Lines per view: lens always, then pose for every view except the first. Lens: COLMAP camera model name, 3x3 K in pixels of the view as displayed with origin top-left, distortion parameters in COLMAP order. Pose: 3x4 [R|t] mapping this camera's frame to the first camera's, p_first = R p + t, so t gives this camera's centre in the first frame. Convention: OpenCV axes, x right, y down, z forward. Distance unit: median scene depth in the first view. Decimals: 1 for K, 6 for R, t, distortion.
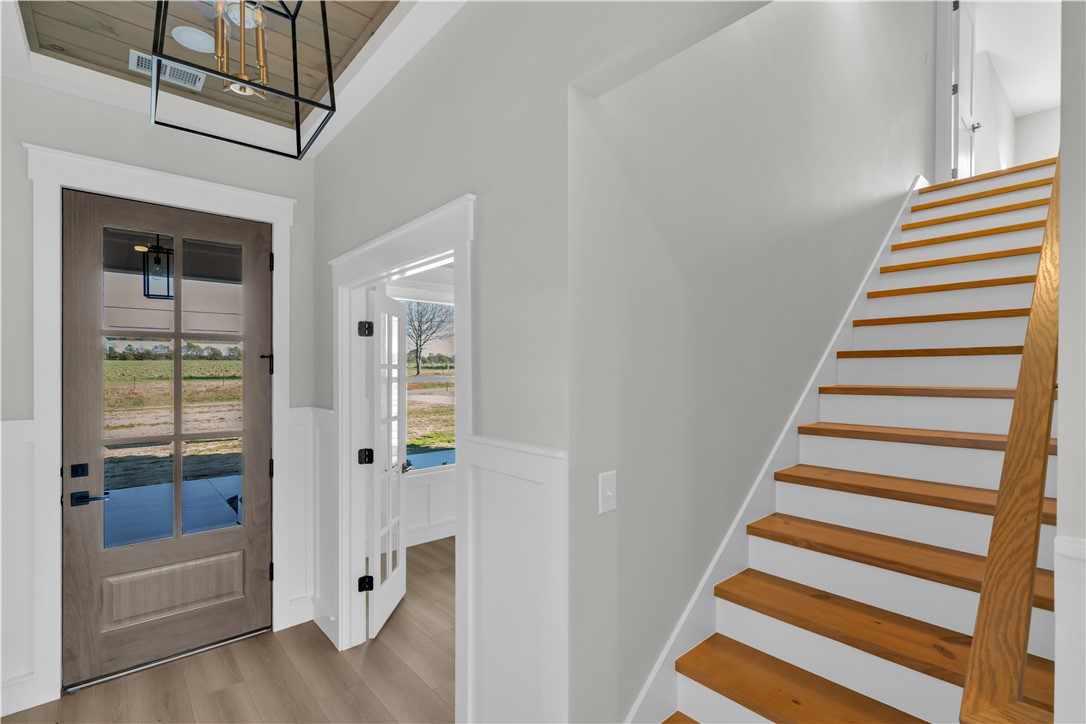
lens RADIAL K [[505.5, 0, 550.4], [0, 505.5, 363.5], [0, 0, 1]] dist [-0.001829, -0.000179]
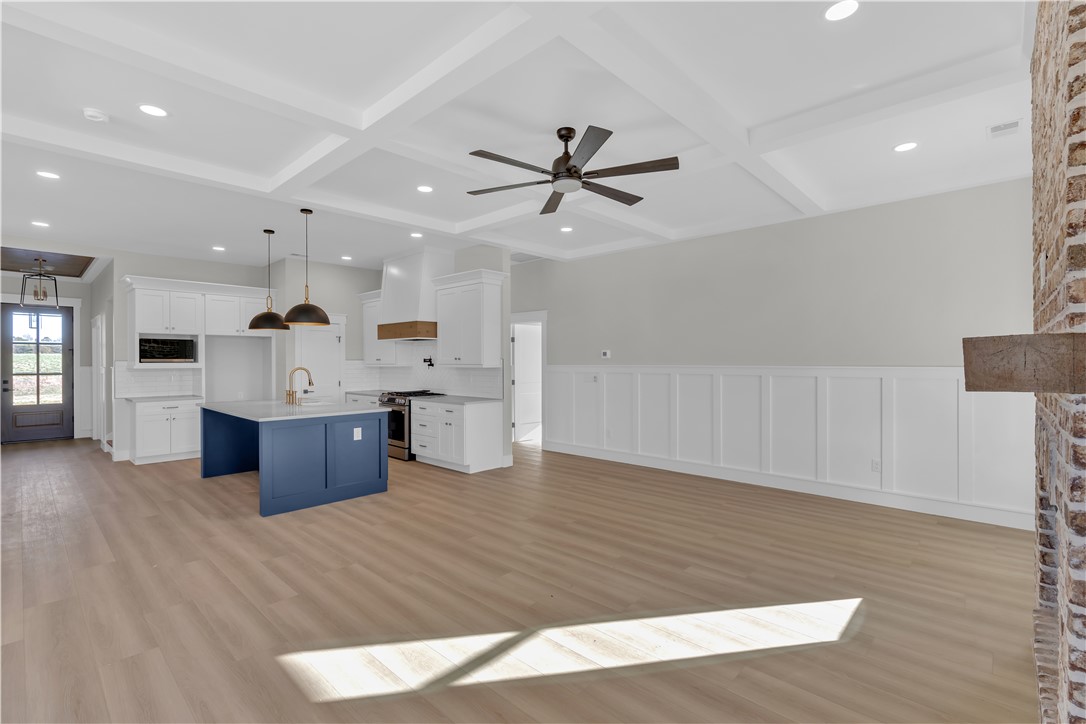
lens RADIAL K [[485.5, 0, 543.0], [0, 485.5, 362.0], [0, 0, 1]] dist [-0.002450, -0.000518]
pose [[0.994590, 0.002531, 0.103849, 2.052465], [-0.003304, 0.999968, 0.007272, 0.029863], [-0.103827, -0.007576, 0.994567, -2.302906]]
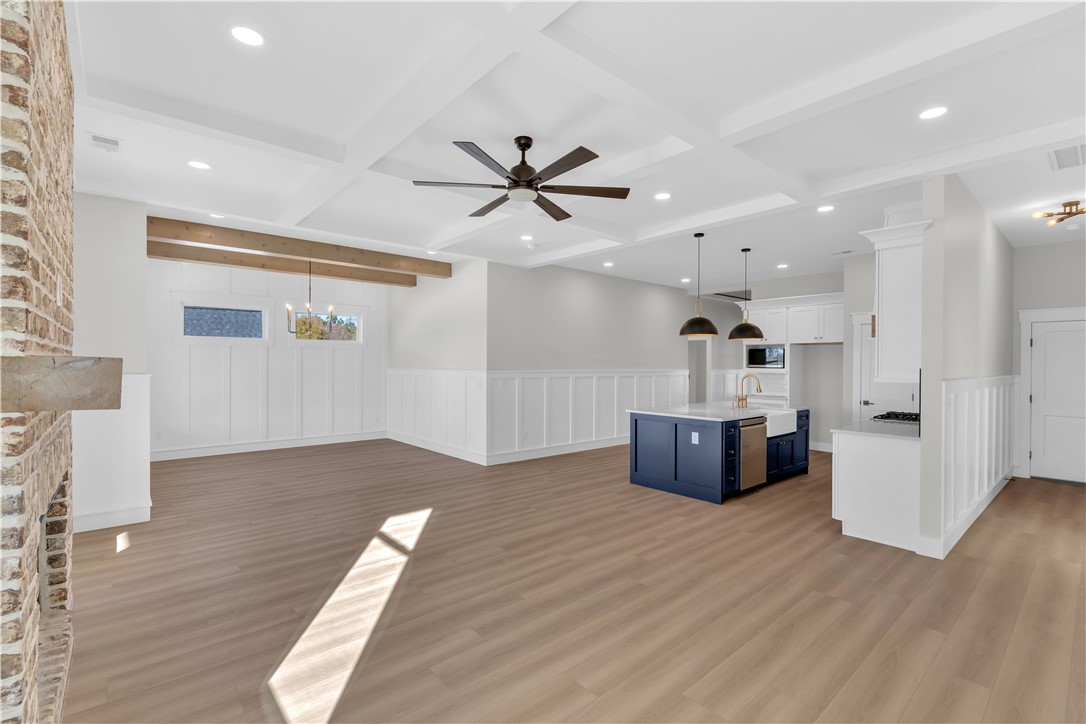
lens RADIAL K [[505.5, 0, 550.4], [0, 505.5, 363.5], [0, 0, 1]] dist [-0.001829, -0.000179]
pose [[0.013177, 0.008332, -0.999878, 3.434421], [-0.000833, 0.999965, 0.008322, 0.007221], [0.999913, 0.000723, 0.013184, -1.102845]]
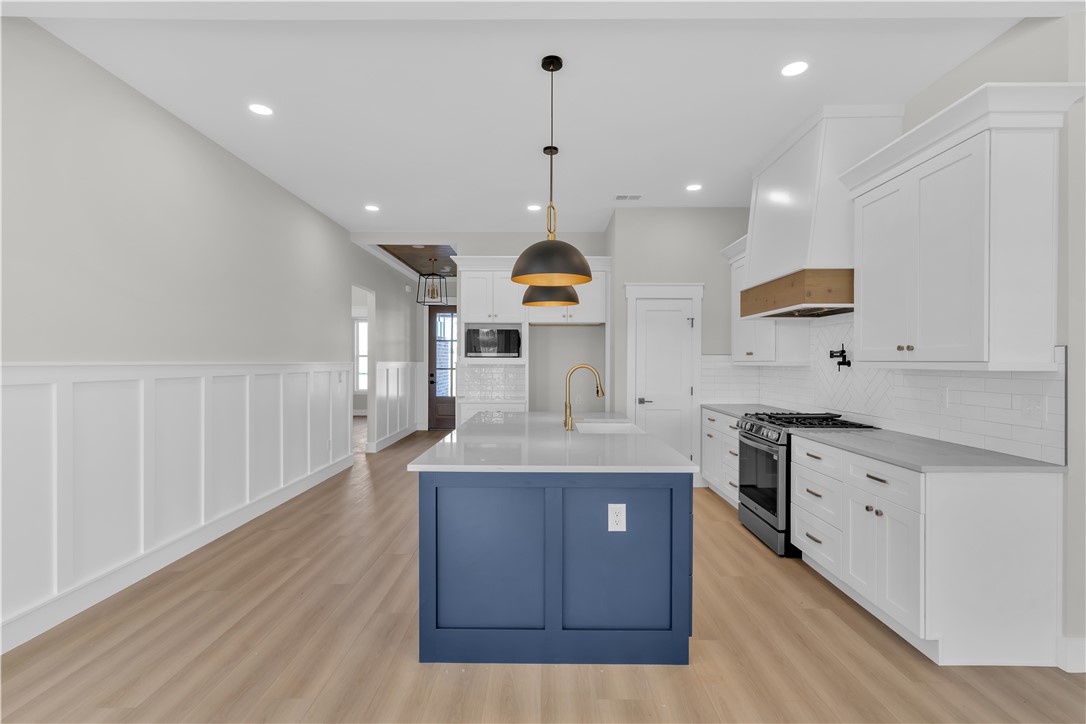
lens RADIAL K [[505.5, 0, 550.4], [0, 505.5, 363.5], [0, 0, 1]] dist [-0.001829, -0.000179]
pose [[0.758288, 0.011673, -0.651816, 2.006158], [-0.003542, 0.999899, 0.013786, 0.051444], [0.651910, -0.008145, 0.758252, -1.194367]]
